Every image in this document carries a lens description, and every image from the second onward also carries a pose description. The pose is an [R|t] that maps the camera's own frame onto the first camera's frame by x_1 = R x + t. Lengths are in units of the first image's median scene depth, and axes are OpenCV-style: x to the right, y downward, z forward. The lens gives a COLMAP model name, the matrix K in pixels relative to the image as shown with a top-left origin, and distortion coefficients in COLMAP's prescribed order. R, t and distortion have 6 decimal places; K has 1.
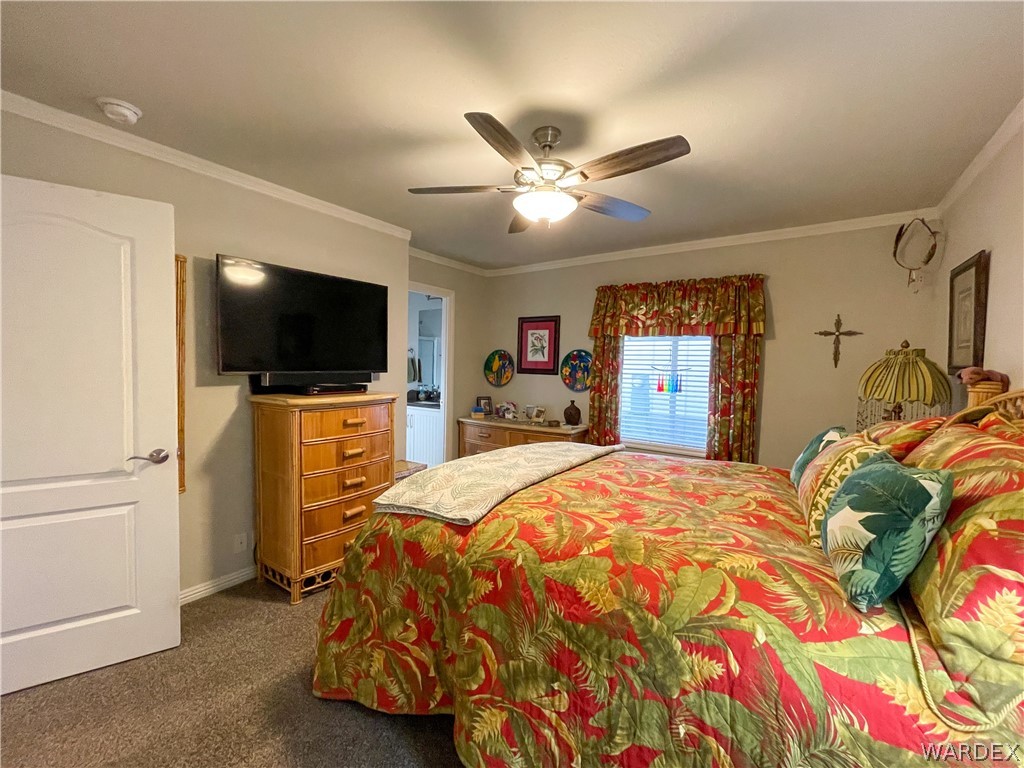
lens RADIAL K [[417.0, 0, 514.7], [0, 417.0, 379.1], [0, 0, 1]] dist [-0.006075, 0.003576]
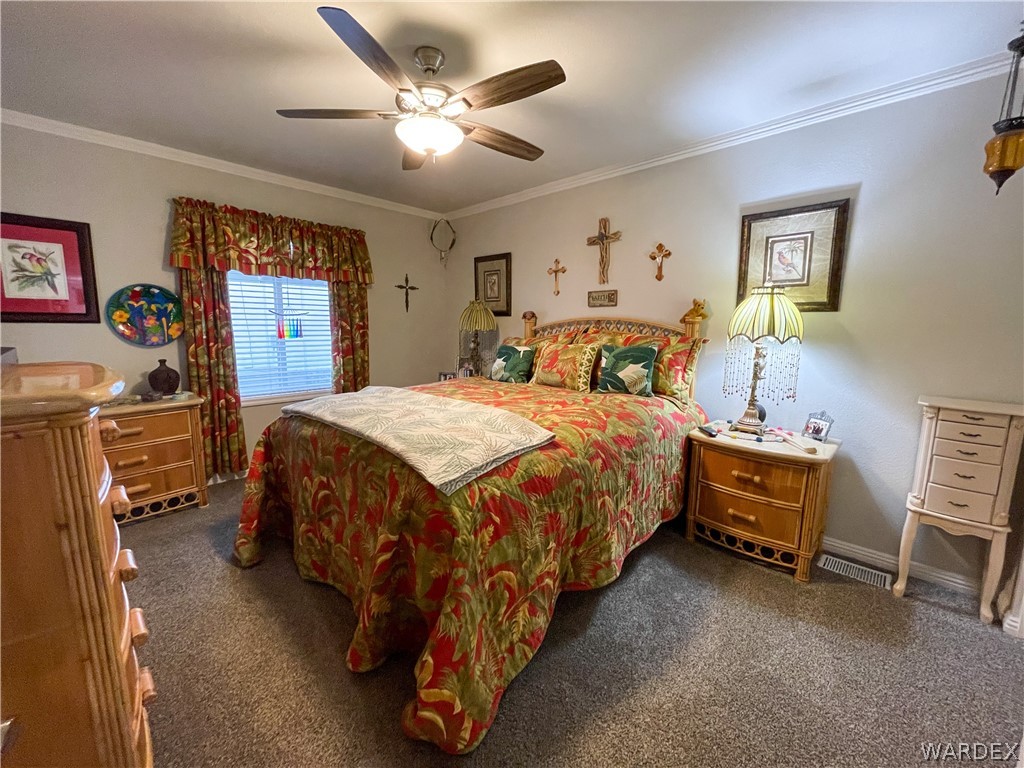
lens RADIAL K [[417.0, 0, 507.4], [0, 417.0, 375.2], [0, 0, 1]] dist [-0.006075, 0.003576]
pose [[0.163091, -0.139835, 0.976651, -0.504181], [0.031826, 0.990135, 0.136451, 0.001705], [-0.986098, 0.008829, 0.165933, 0.373276]]
